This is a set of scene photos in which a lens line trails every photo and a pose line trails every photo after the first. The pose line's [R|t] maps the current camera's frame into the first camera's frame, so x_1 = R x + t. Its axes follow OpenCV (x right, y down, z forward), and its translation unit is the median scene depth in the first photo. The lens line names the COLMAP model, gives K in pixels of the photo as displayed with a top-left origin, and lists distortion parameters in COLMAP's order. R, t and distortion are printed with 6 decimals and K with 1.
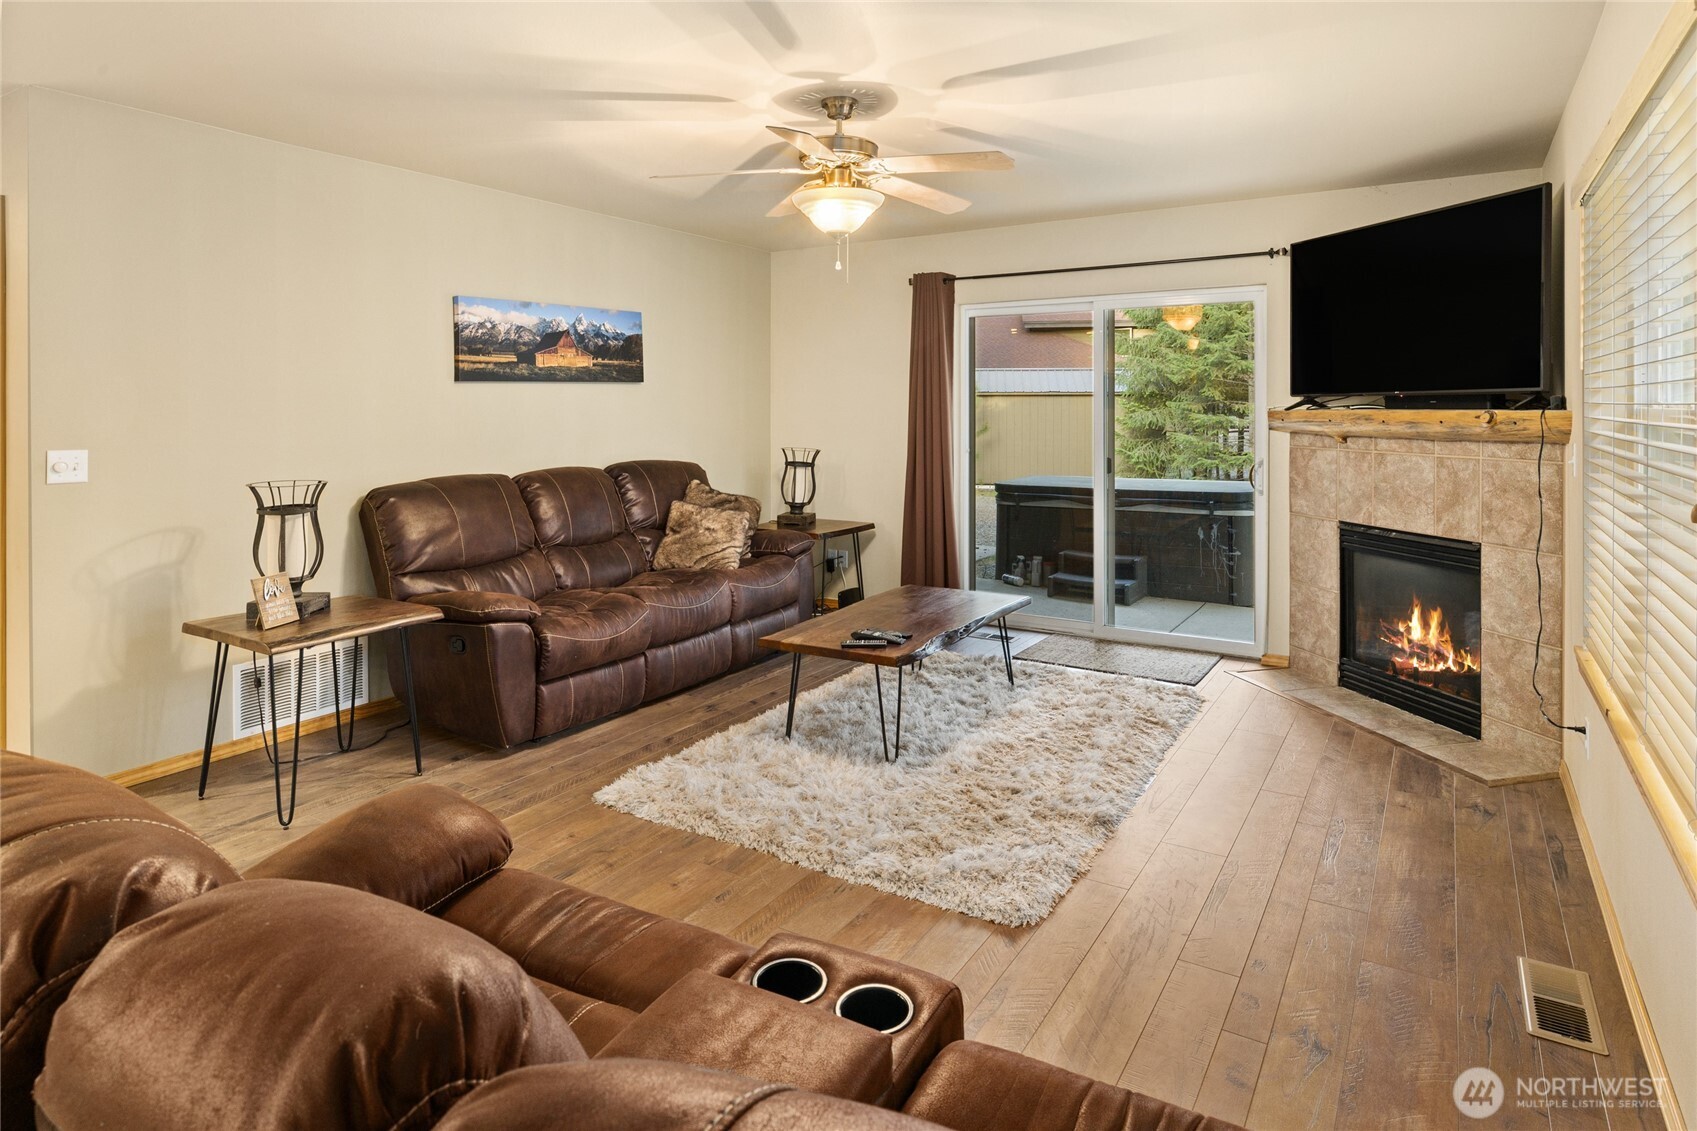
lens RADIAL K [[933.5, 0, 848.5], [0, 933.5, 565.5], [0, 0, 1]] dist [-0.017025, 0.001870]
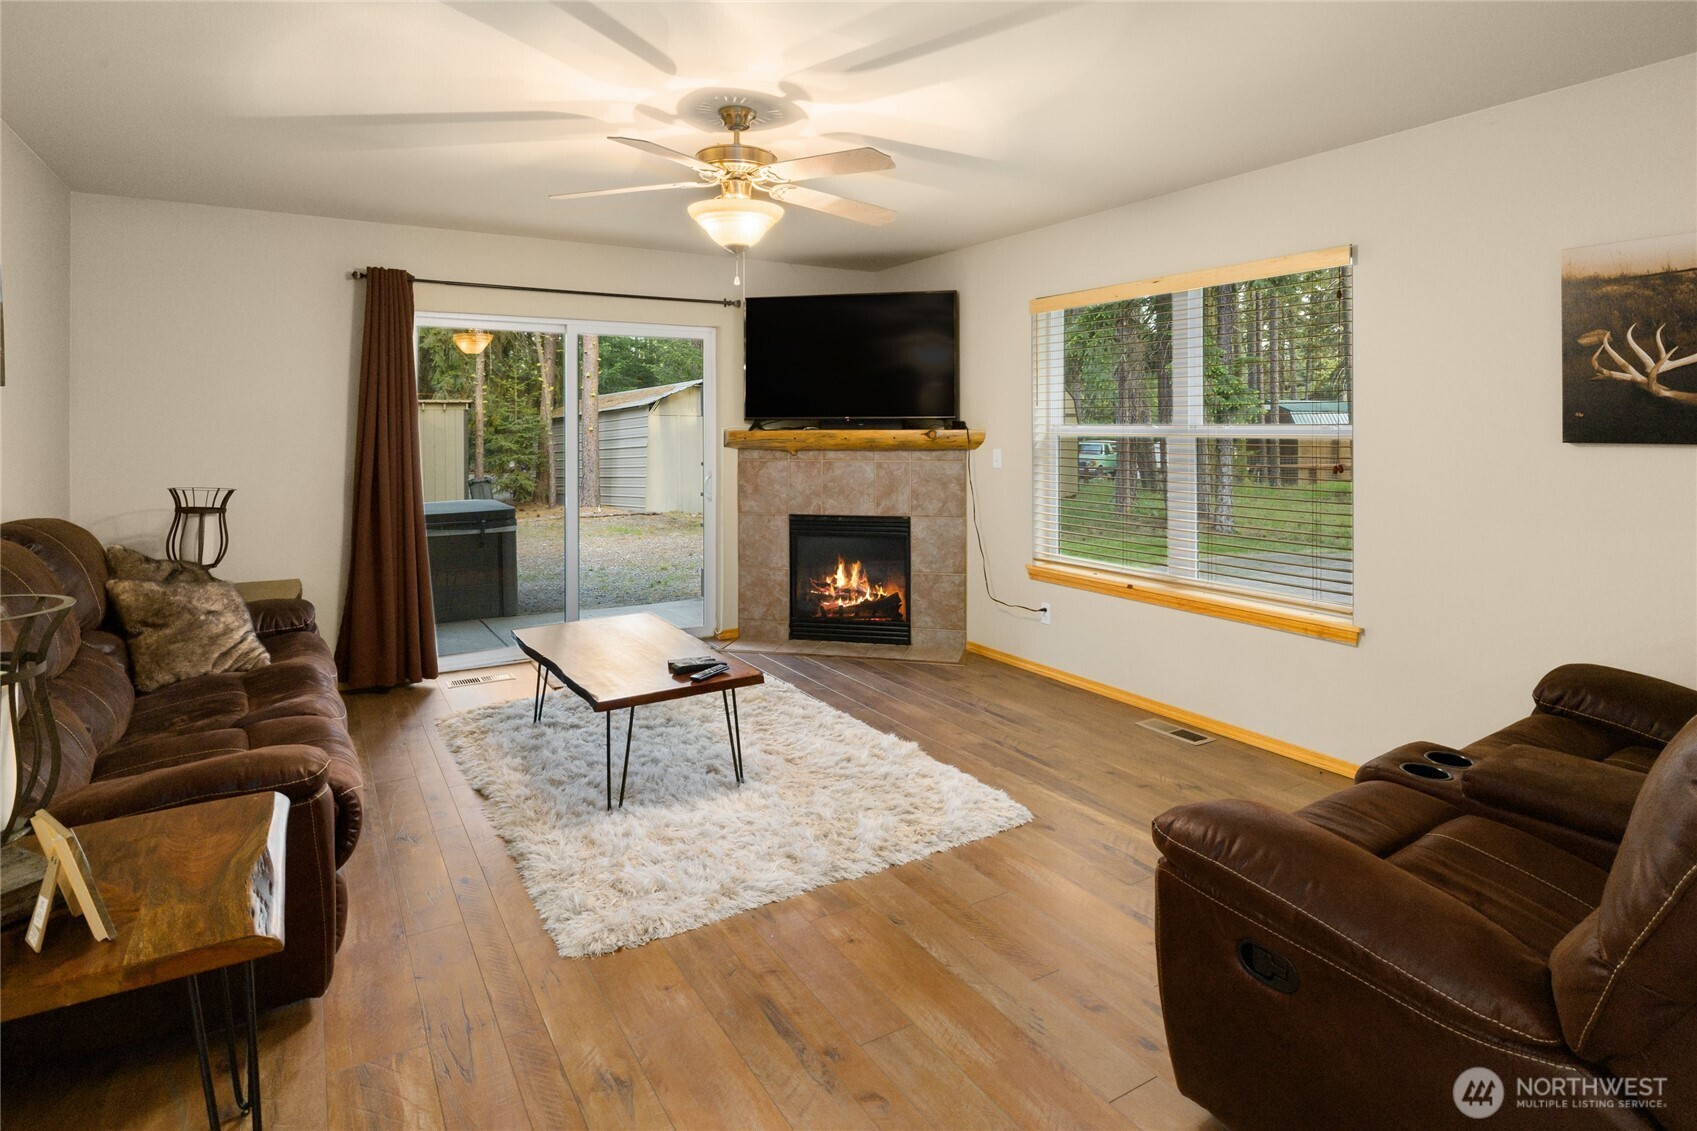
lens RADIAL K [[892.2, 0, 848.5], [0, 892.2, 565.5], [0, 0, 1]] dist [0.002808, -0.000219]
pose [[0.450649, -0.134532, 0.882506, -0.578366], [0.150915, 0.985831, 0.073219, -0.058060], [-0.879852, 0.100188, 0.464567, 0.353522]]
